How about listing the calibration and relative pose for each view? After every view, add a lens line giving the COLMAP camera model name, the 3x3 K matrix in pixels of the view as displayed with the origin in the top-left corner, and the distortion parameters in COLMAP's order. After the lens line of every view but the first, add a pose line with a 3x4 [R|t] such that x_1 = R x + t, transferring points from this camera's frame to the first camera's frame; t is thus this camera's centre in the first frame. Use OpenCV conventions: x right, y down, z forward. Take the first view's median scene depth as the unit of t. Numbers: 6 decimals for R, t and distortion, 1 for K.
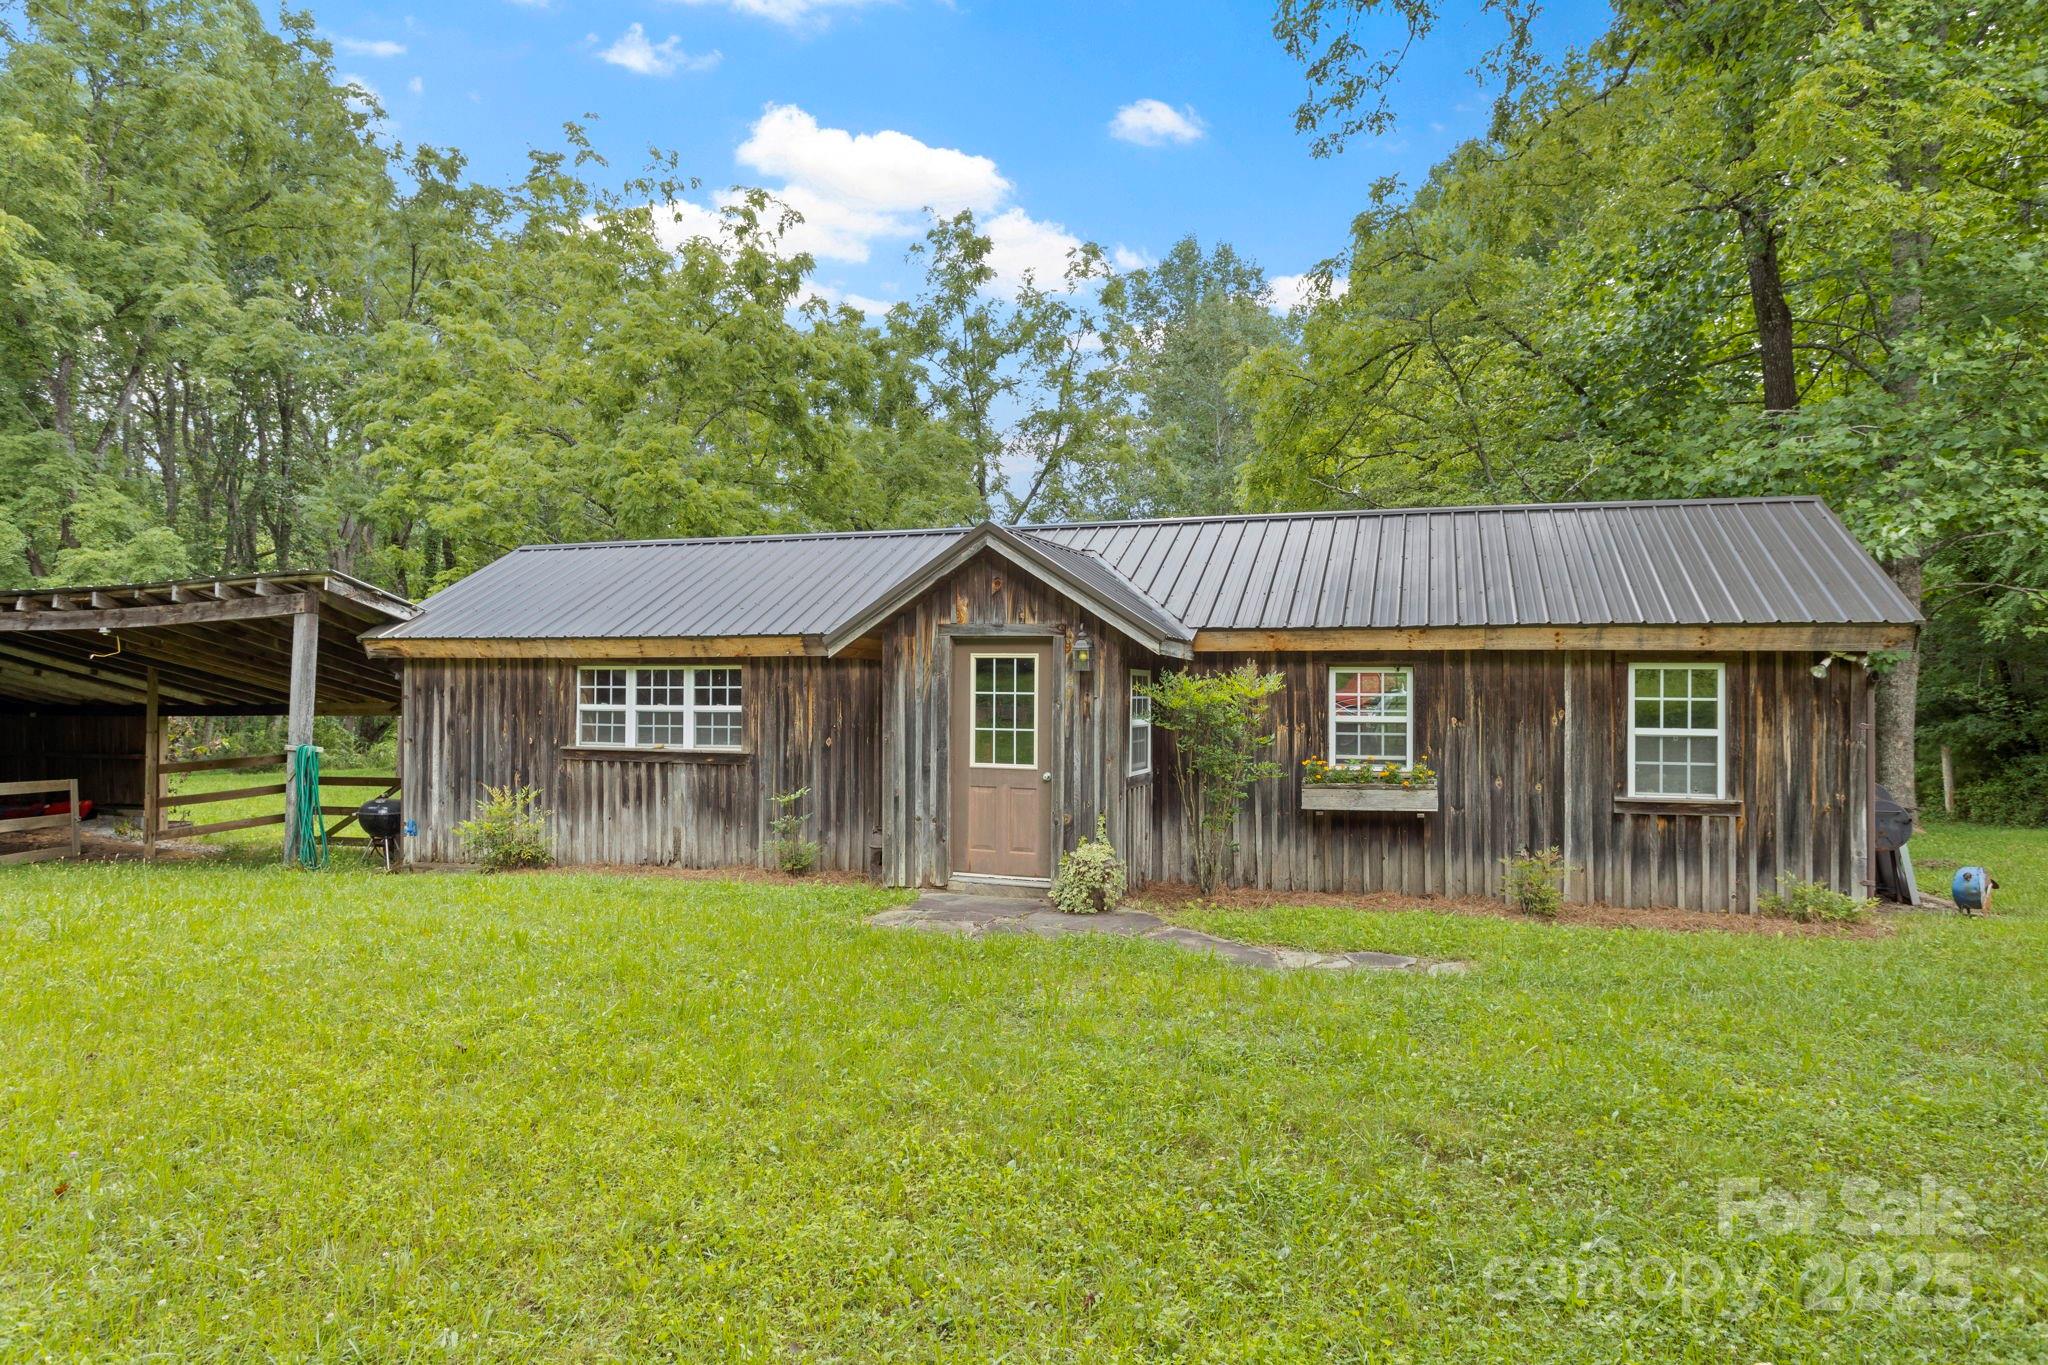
lens RADIAL K [[1439.2, 0, 1023.6], [0, 1439.2, 649.6], [0, 0, 1]] dist [-0.062919, 0.089140]
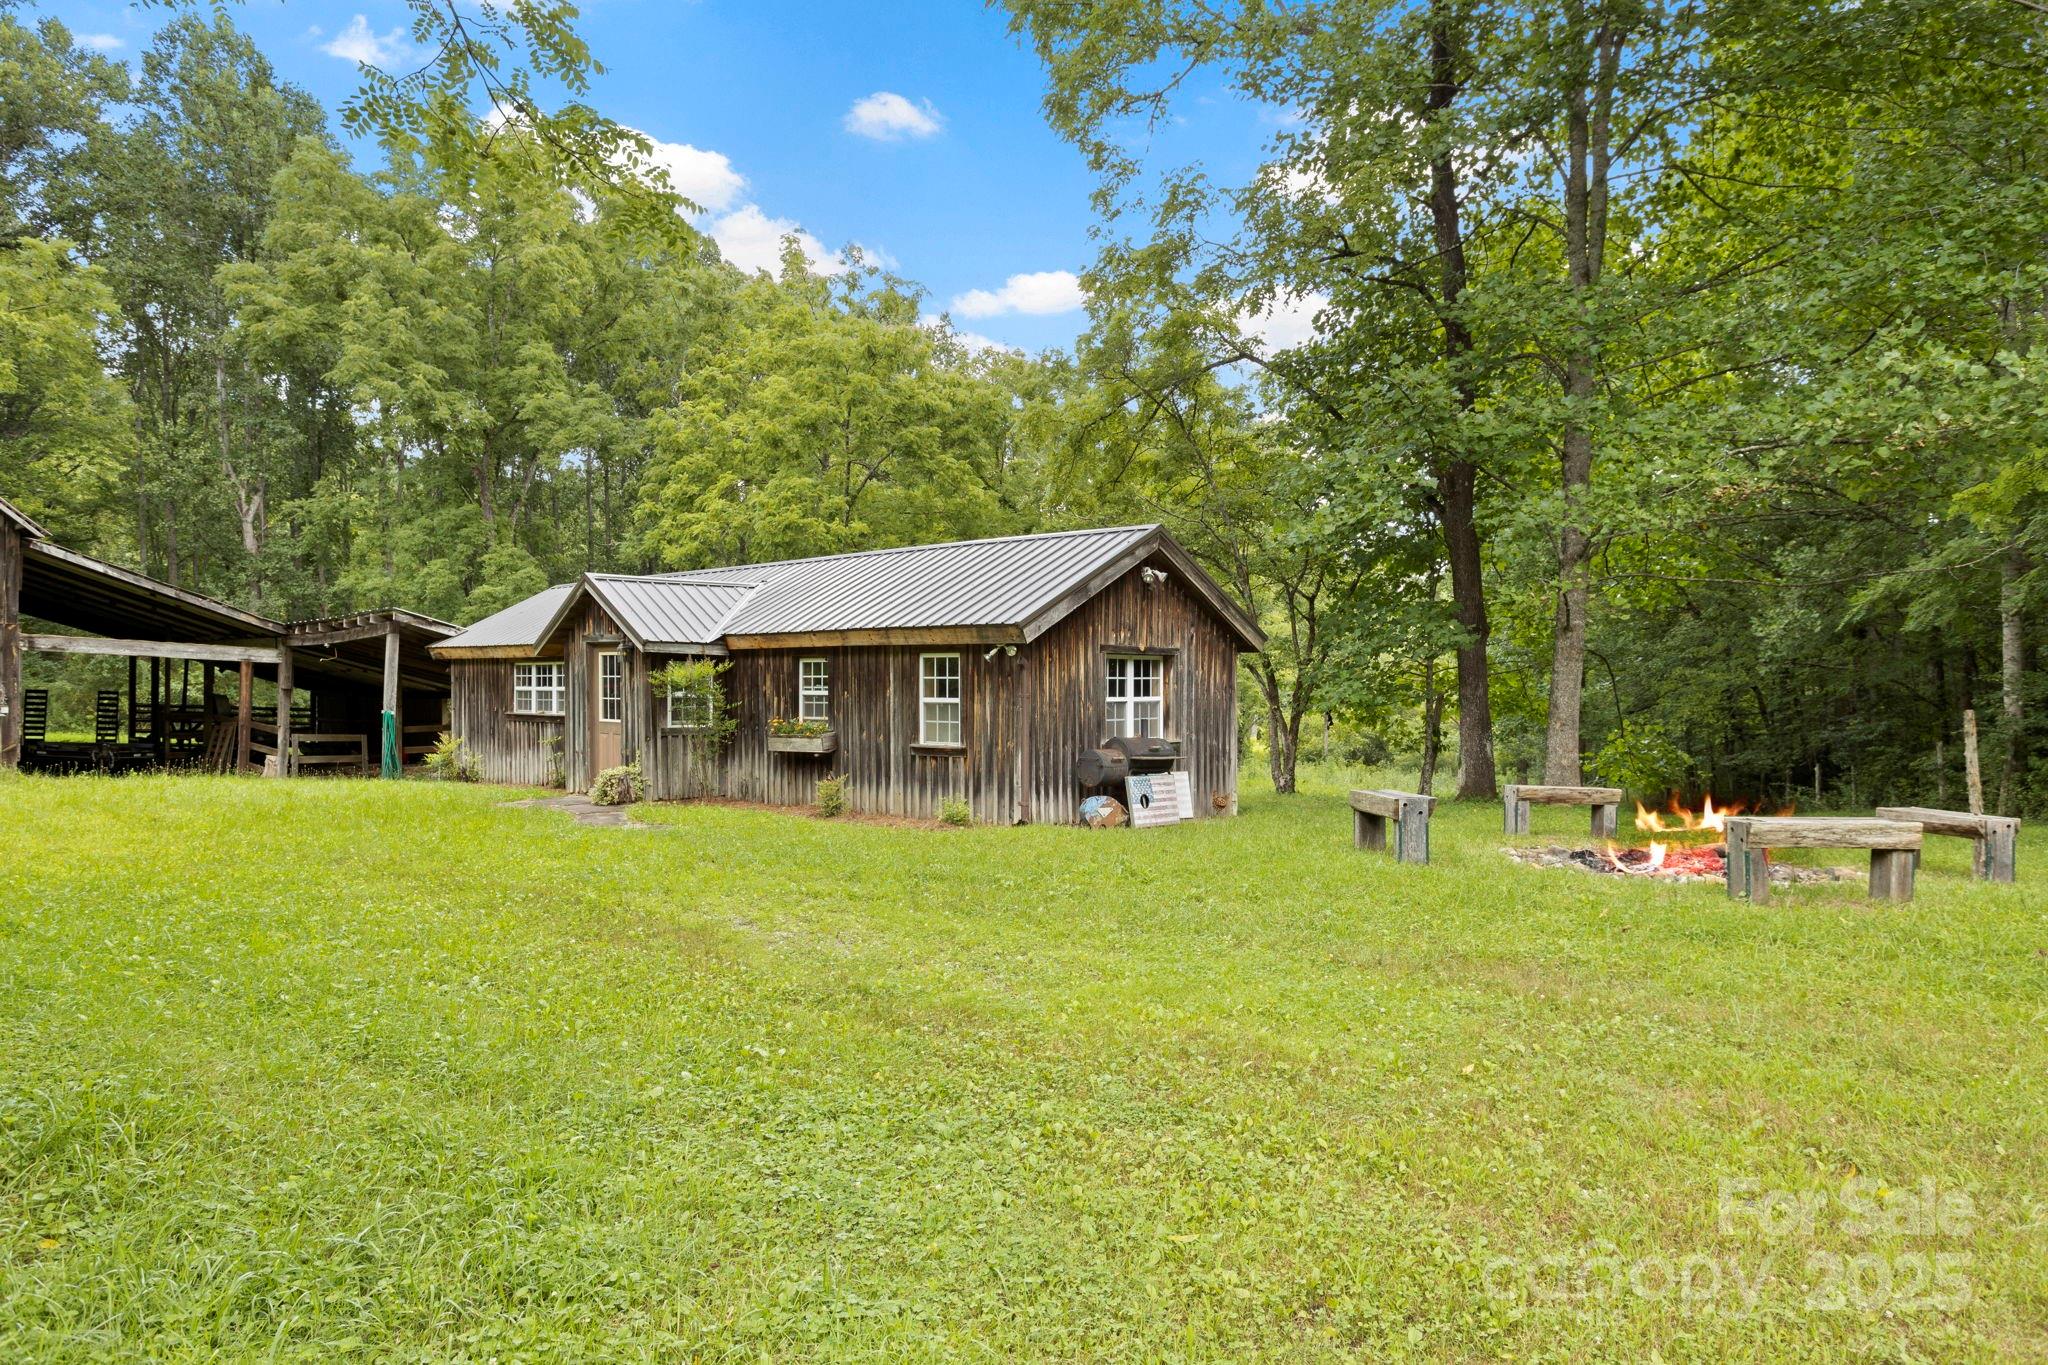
lens RADIAL K [[1608.1, 0, 1021.0], [0, 1608.1, 659.2], [0, 0, 1]] dist [-0.019779, 0.005202]
pose [[0.887444, -0.011207, -0.460778, 1.046868], [0.014869, 0.999880, 0.004319, 0.007814], [0.460675, -0.010684, 0.887505, -0.350911]]
